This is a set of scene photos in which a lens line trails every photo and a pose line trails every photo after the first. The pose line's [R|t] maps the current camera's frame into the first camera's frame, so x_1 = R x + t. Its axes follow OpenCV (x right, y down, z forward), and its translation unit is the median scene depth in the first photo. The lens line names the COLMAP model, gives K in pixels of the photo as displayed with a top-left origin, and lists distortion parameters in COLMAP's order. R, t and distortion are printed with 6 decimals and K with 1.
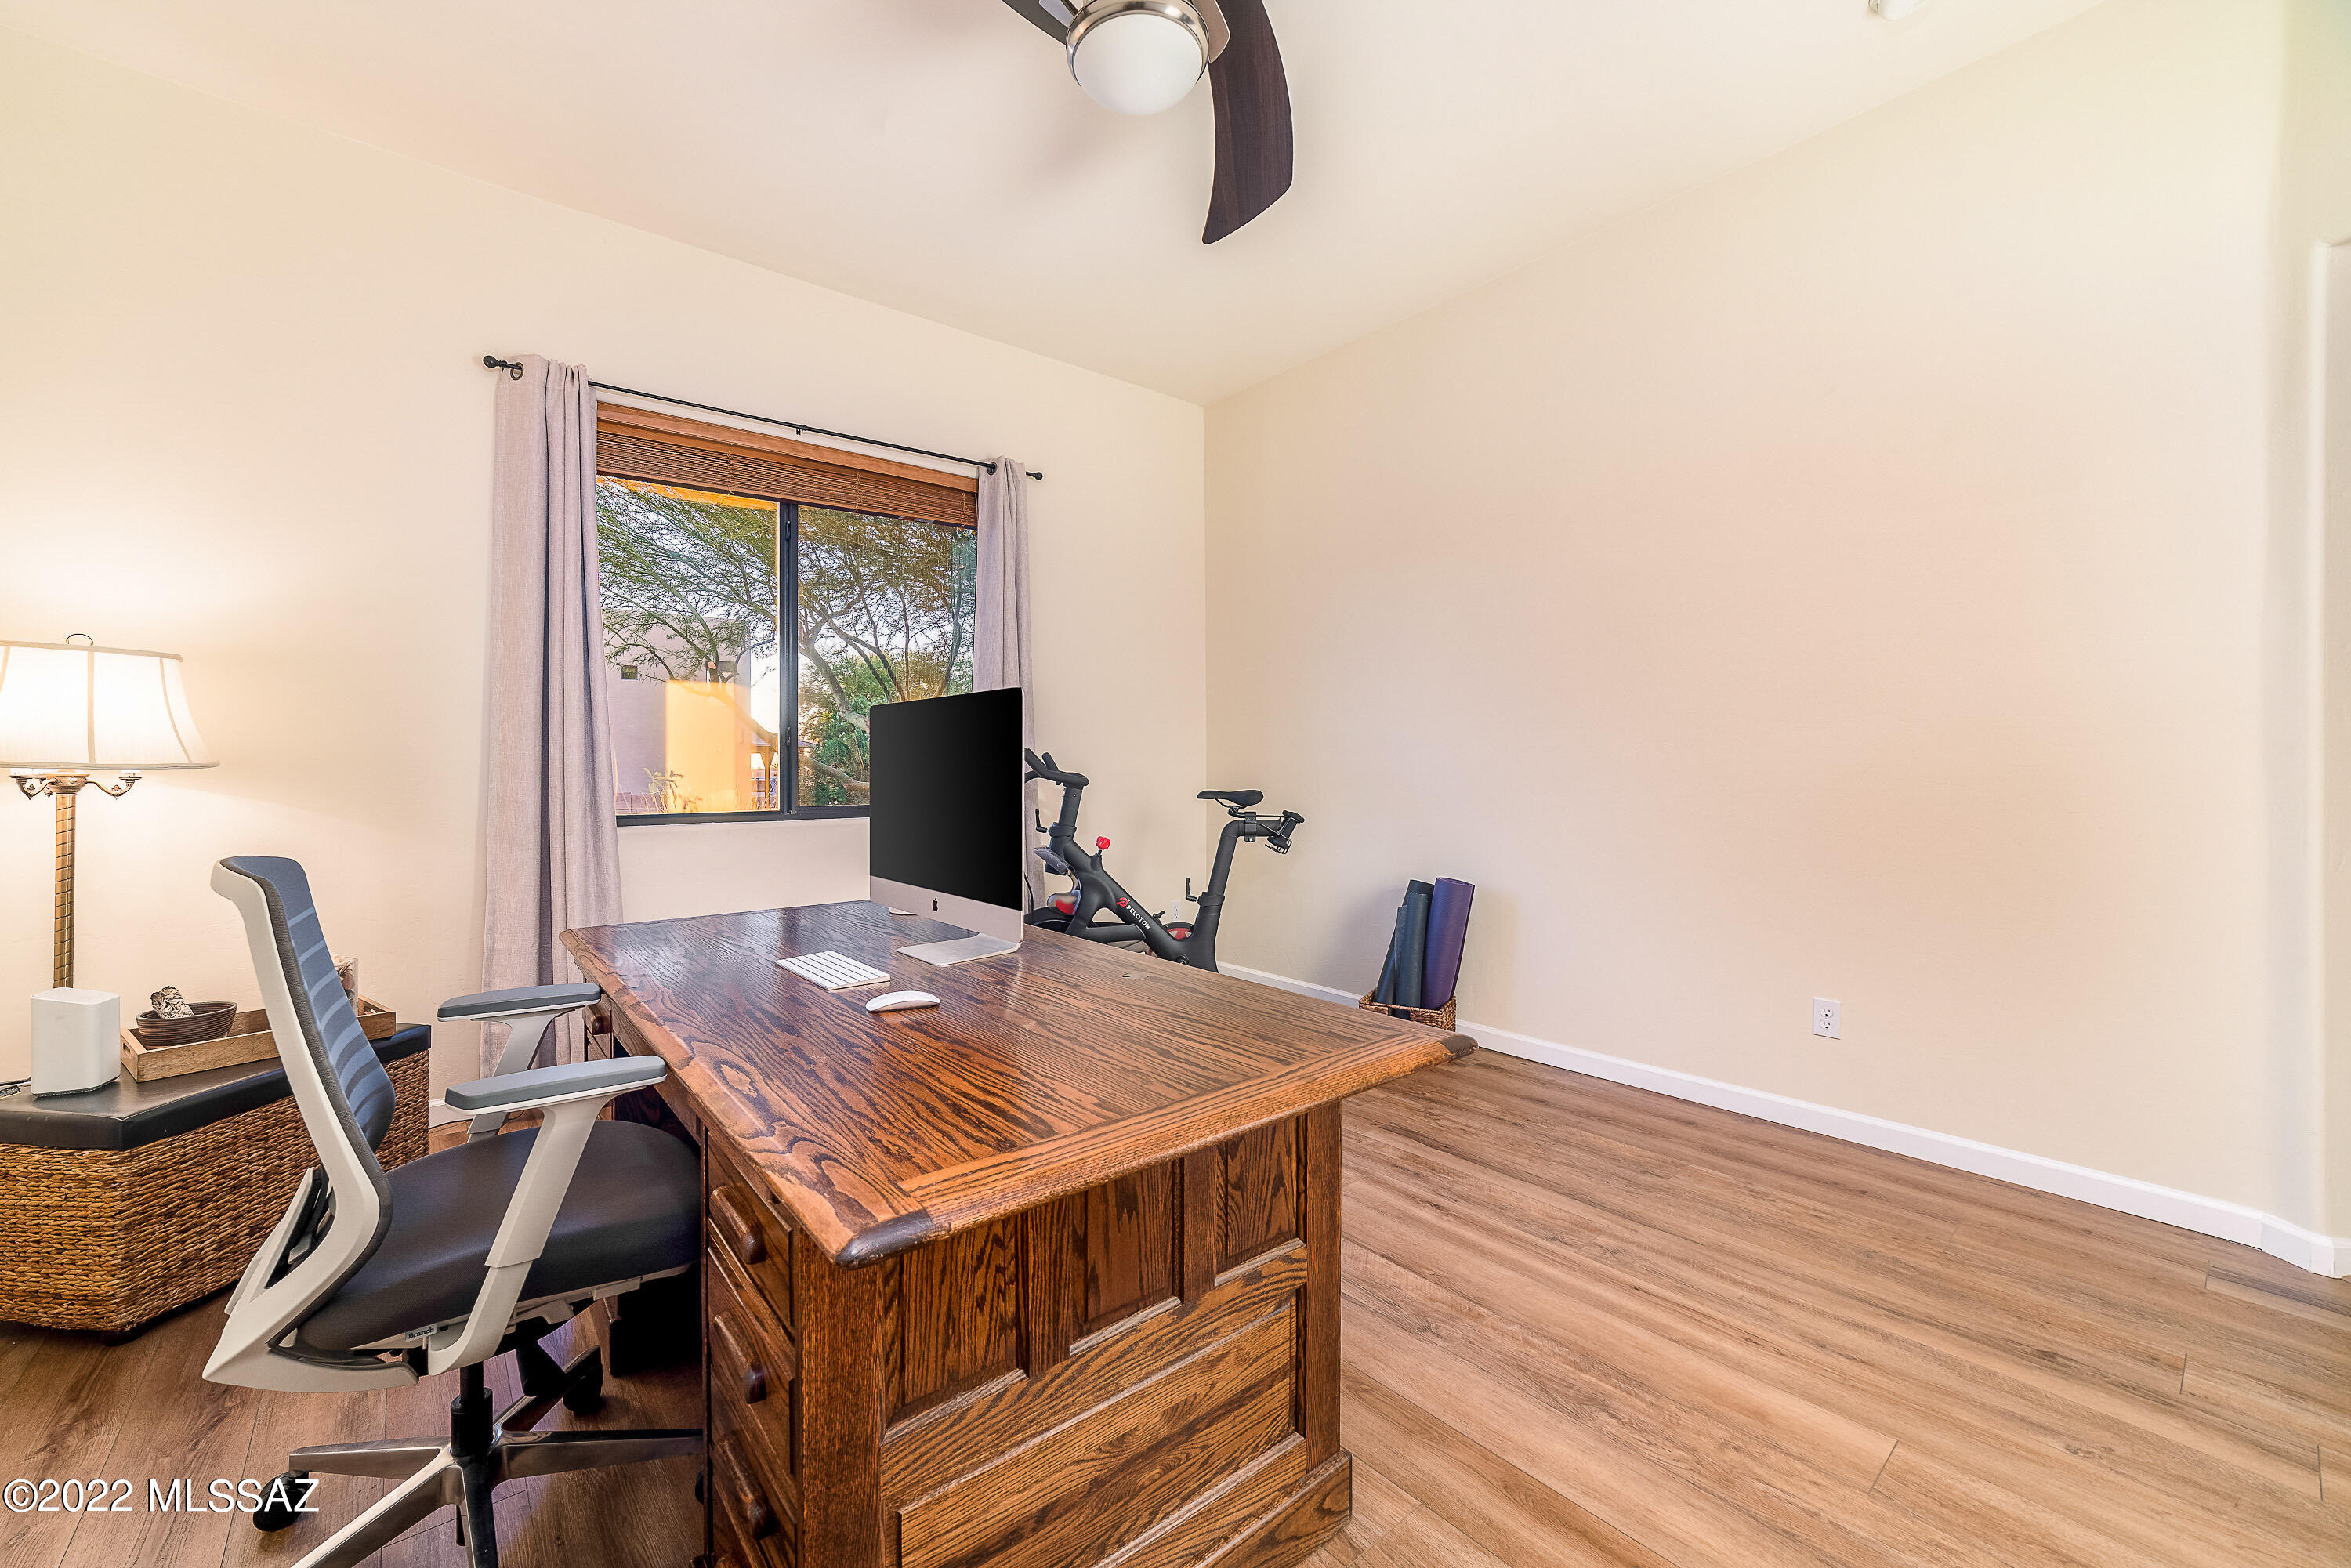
lens RADIAL K [[914.7, 0, 1114.1], [0, 914.7, 754.5], [0, 0, 1]] dist [-0.014781, -0.000026]
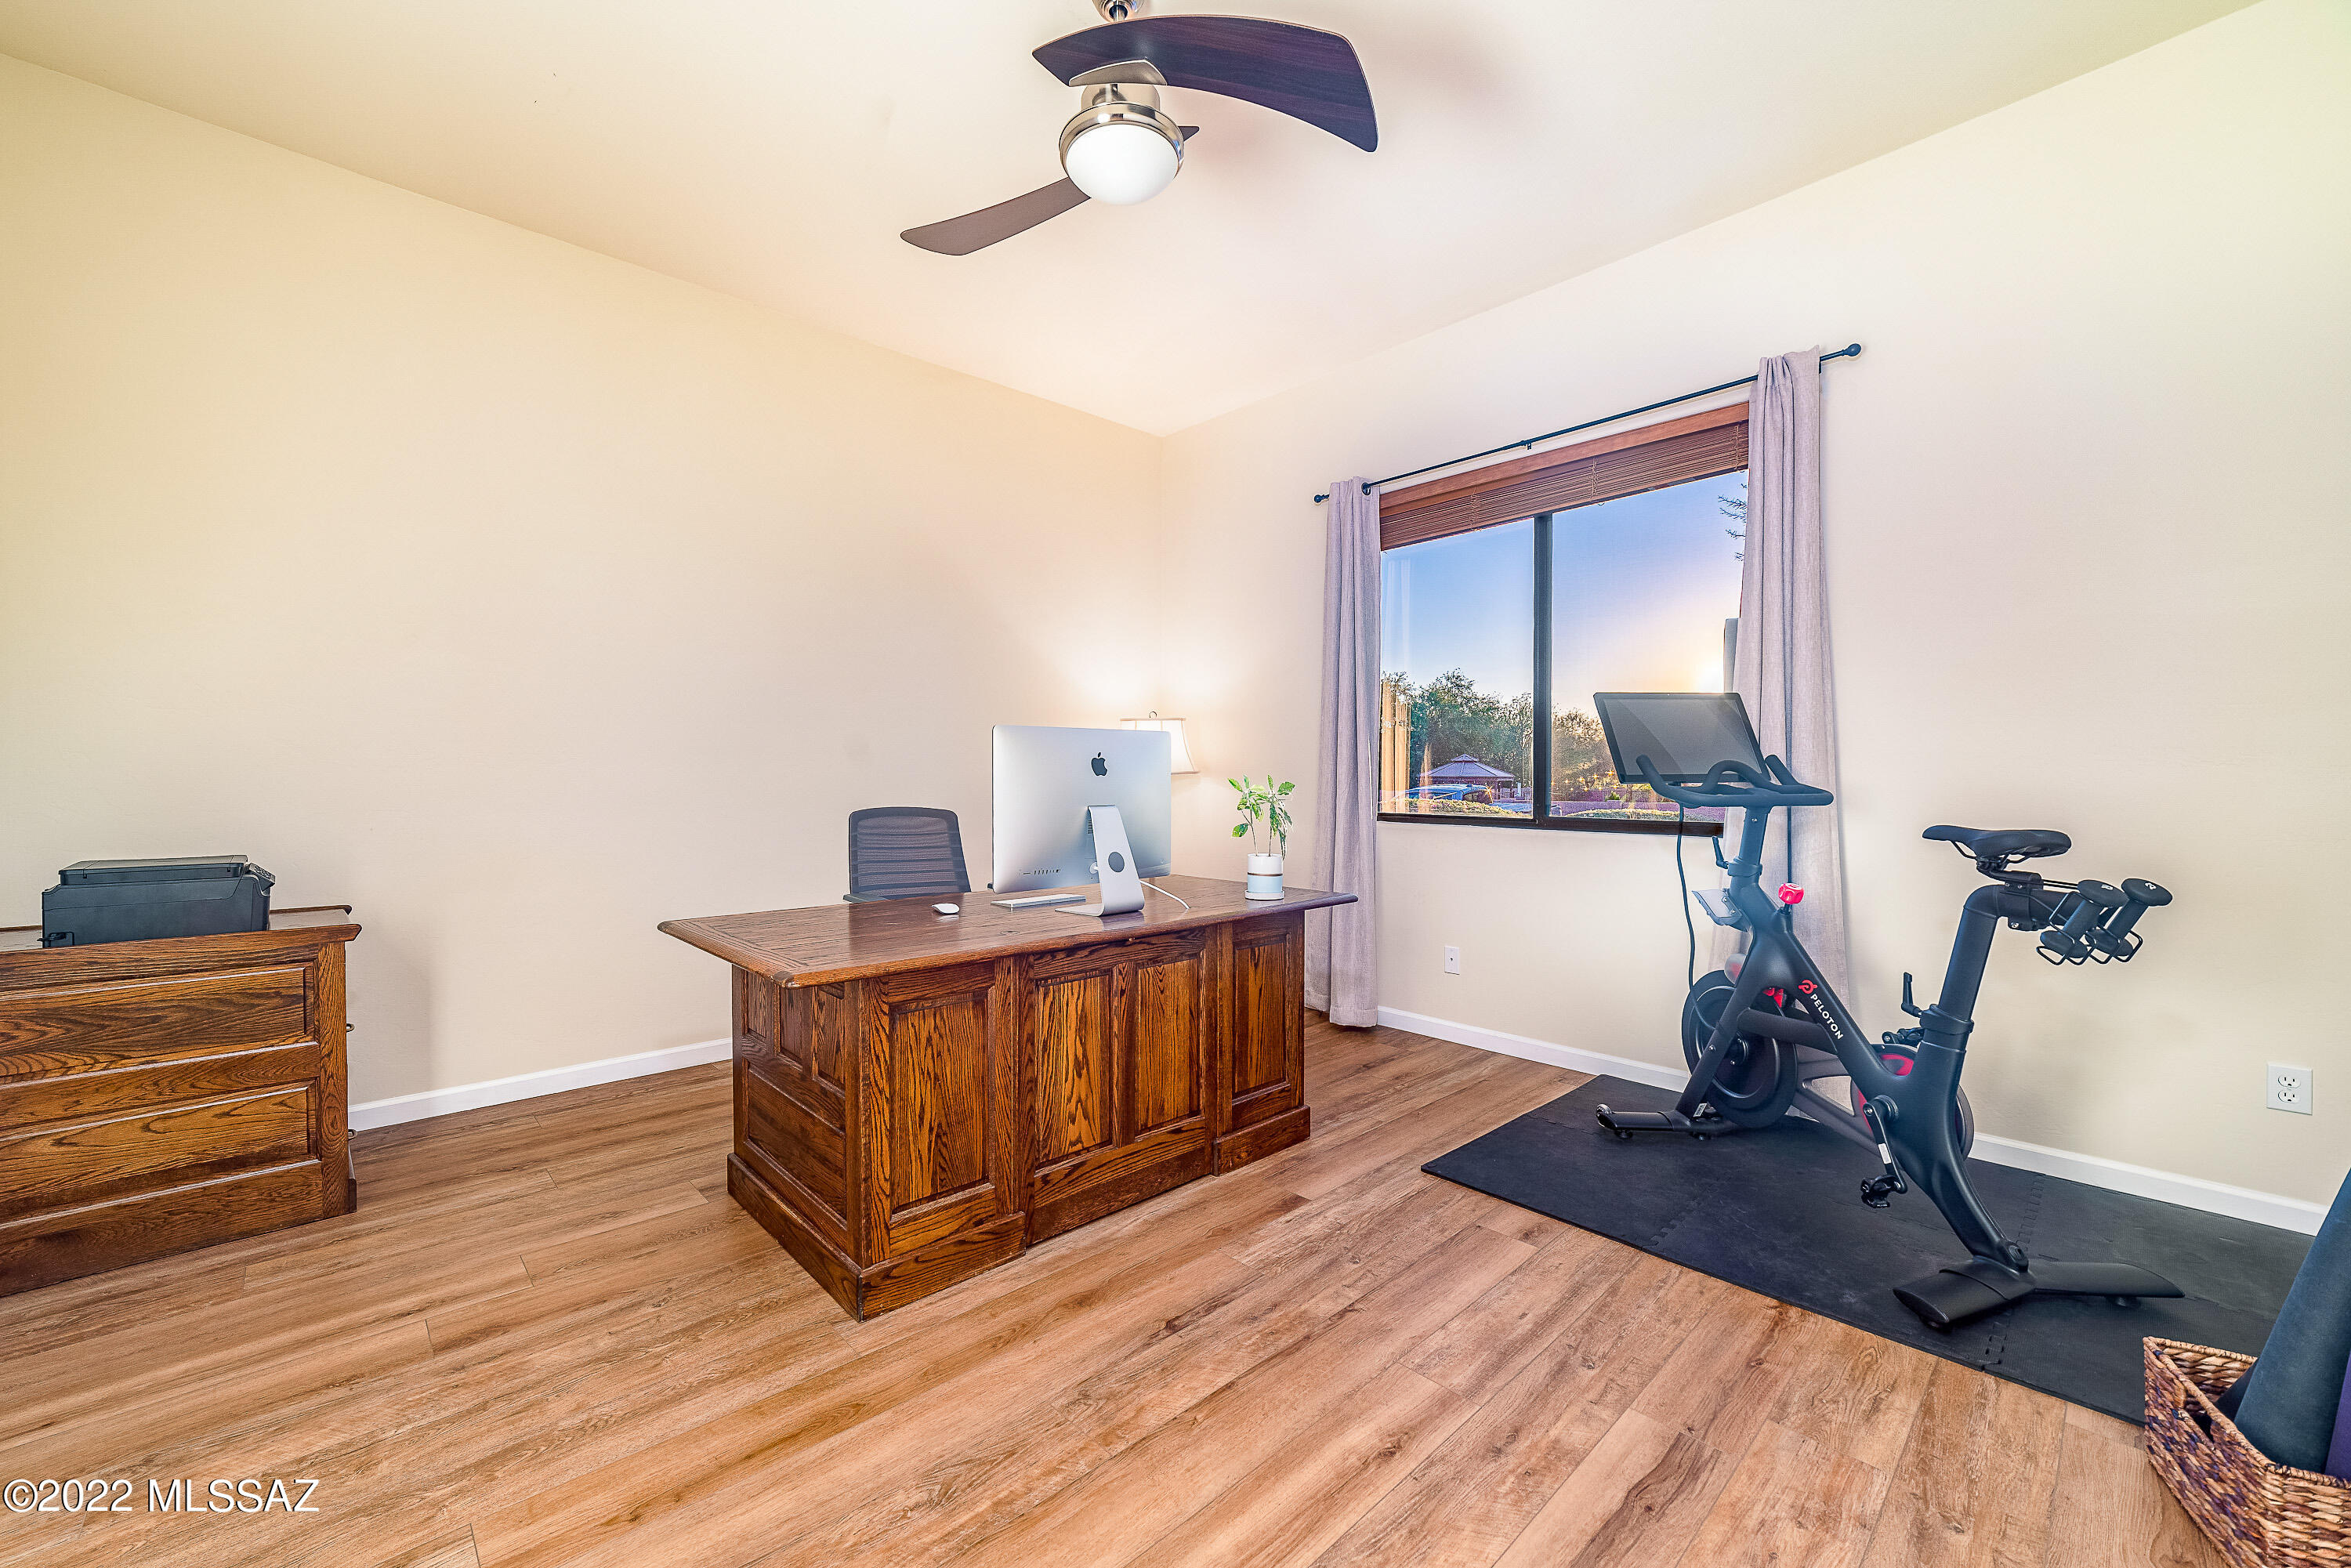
lens RADIAL K [[914.7, 0, 1171.8], [0, 914.7, 777.5], [0, 0, 1]] dist [-0.014781, -0.000026]
pose [[0.102394, 0.009475, -0.994699, 0.602853], [0.008473, 0.999910, 0.010397, 0.000706], [0.994708, -0.009493, 0.102305, 0.479562]]
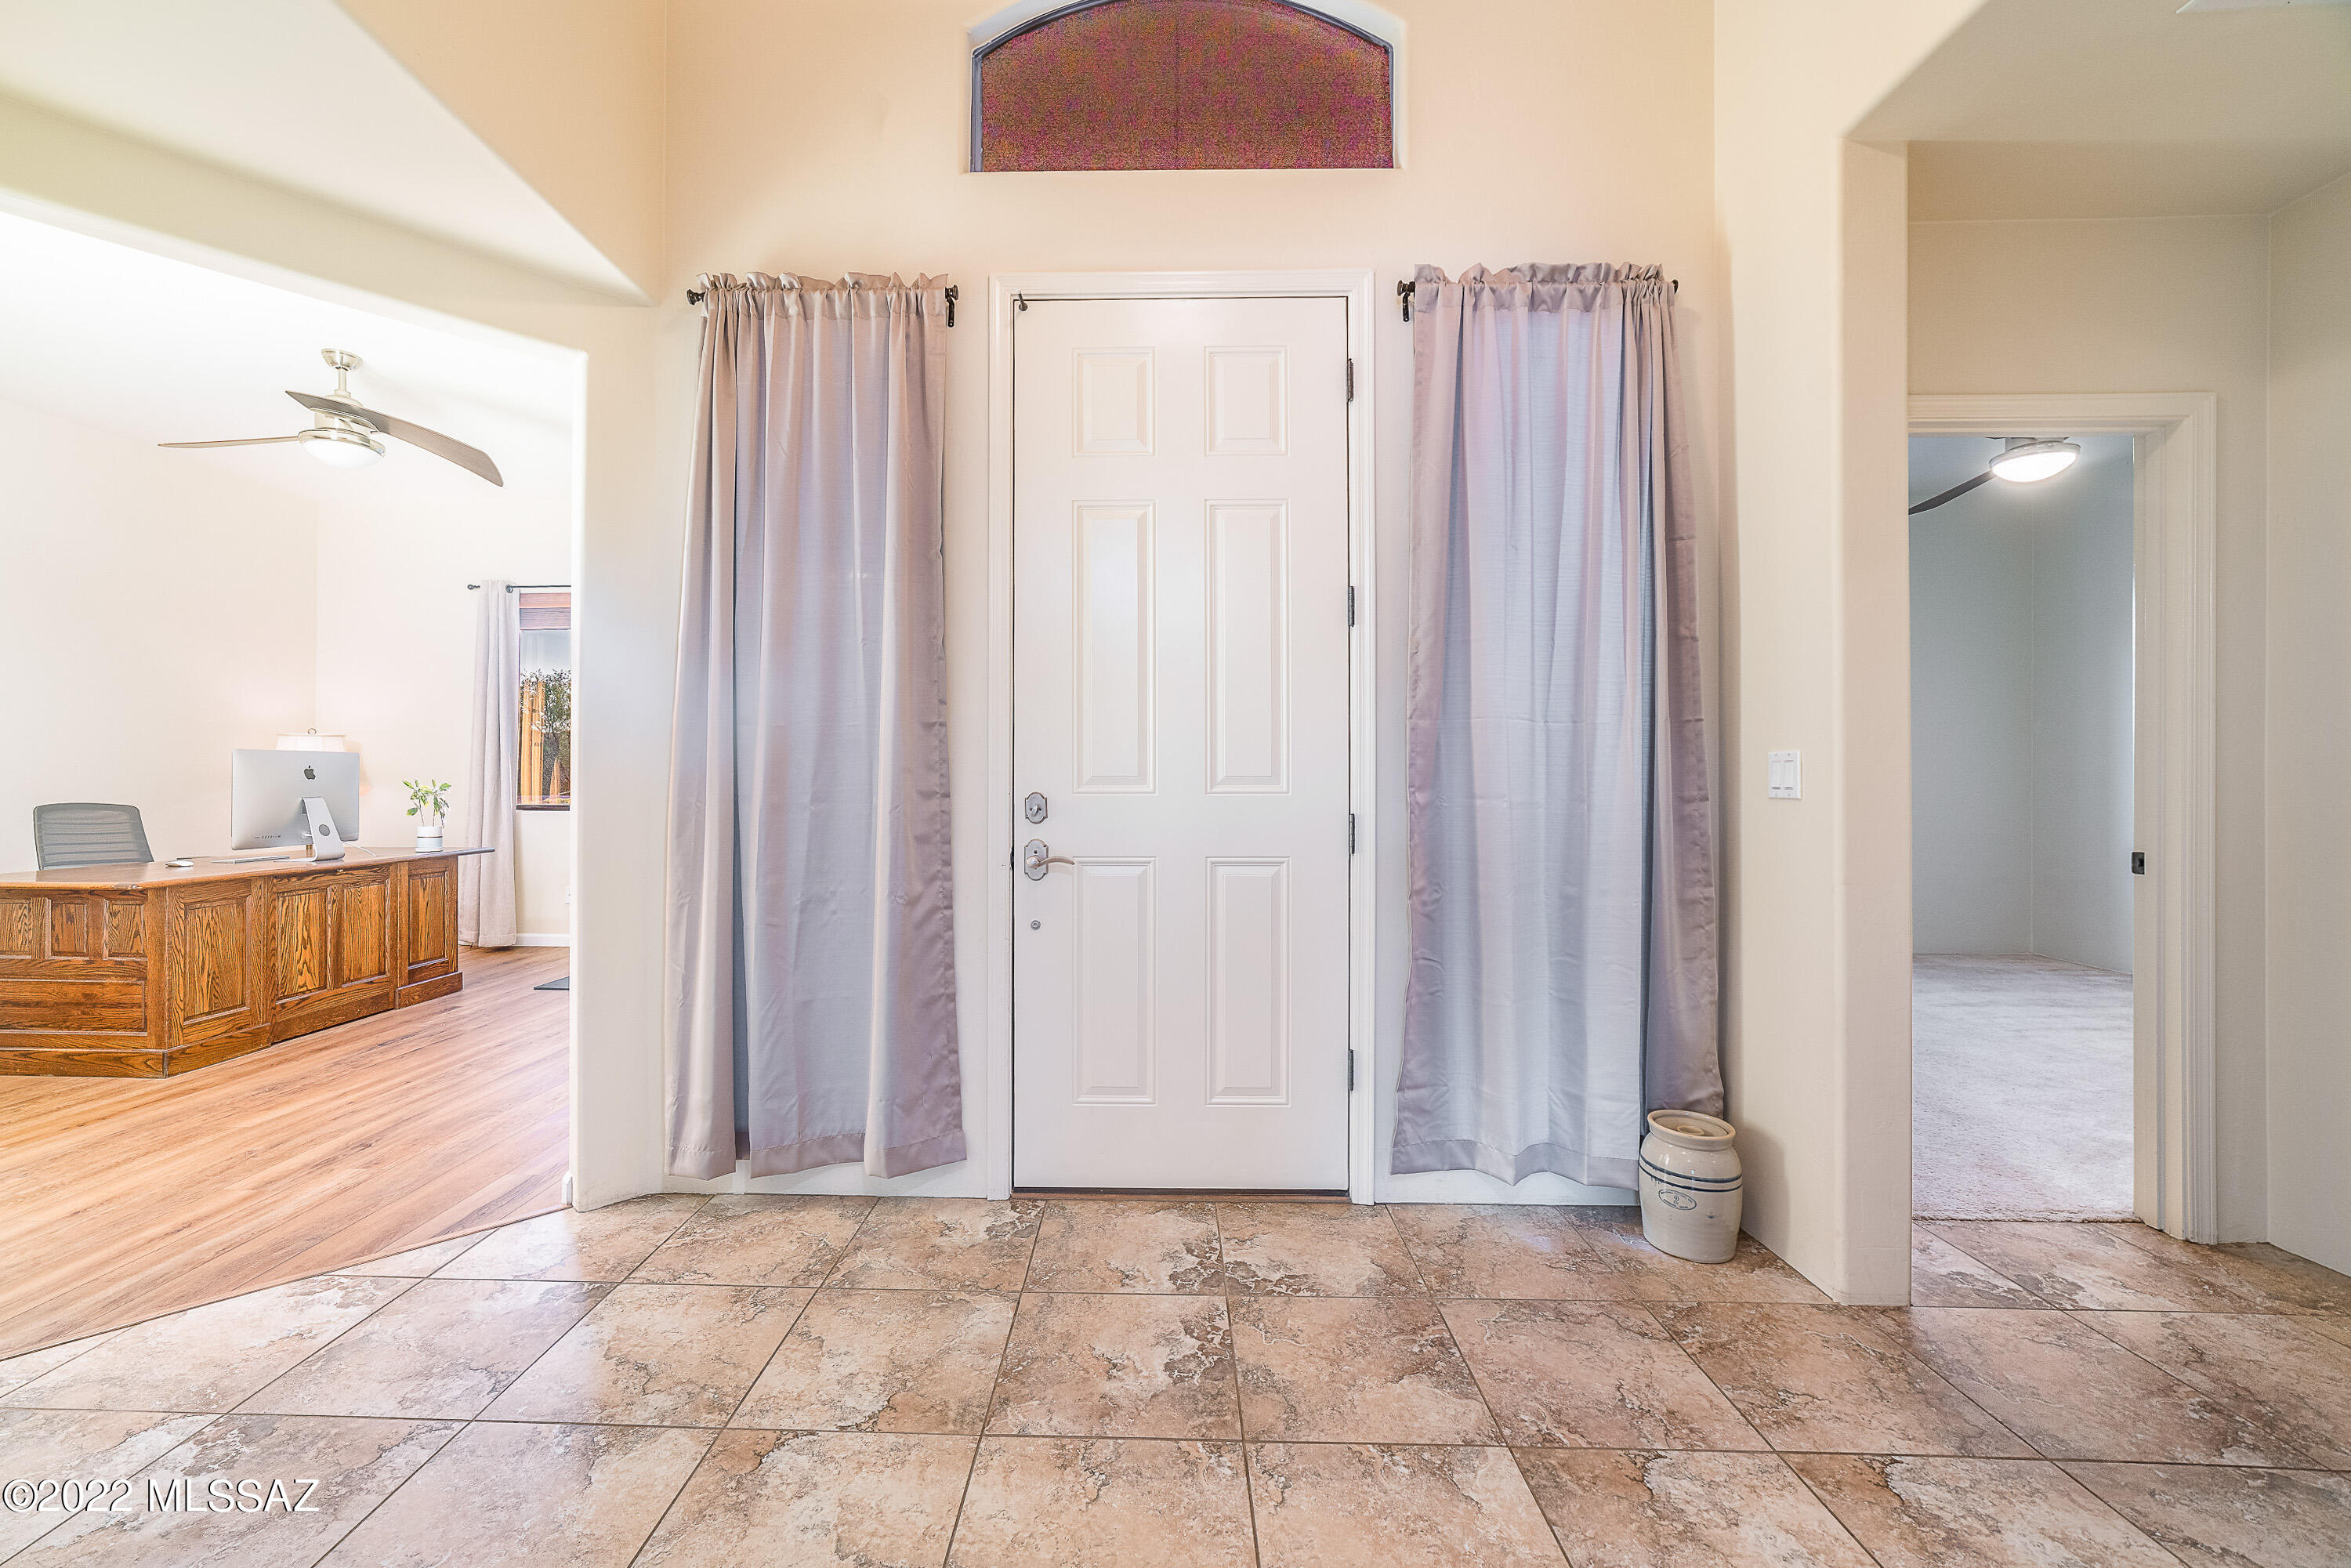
lens RADIAL K [[914.7, 0, 1122.3], [0, 914.7, 784.5], [0, 0, 1]] dist [-0.014781, -0.000026]
pose [[0.769122, 0.009286, -0.639035, 1.439254], [-0.001554, 0.999919, 0.012660, -0.003212], [0.639100, -0.008744, 0.769074, 0.270923]]
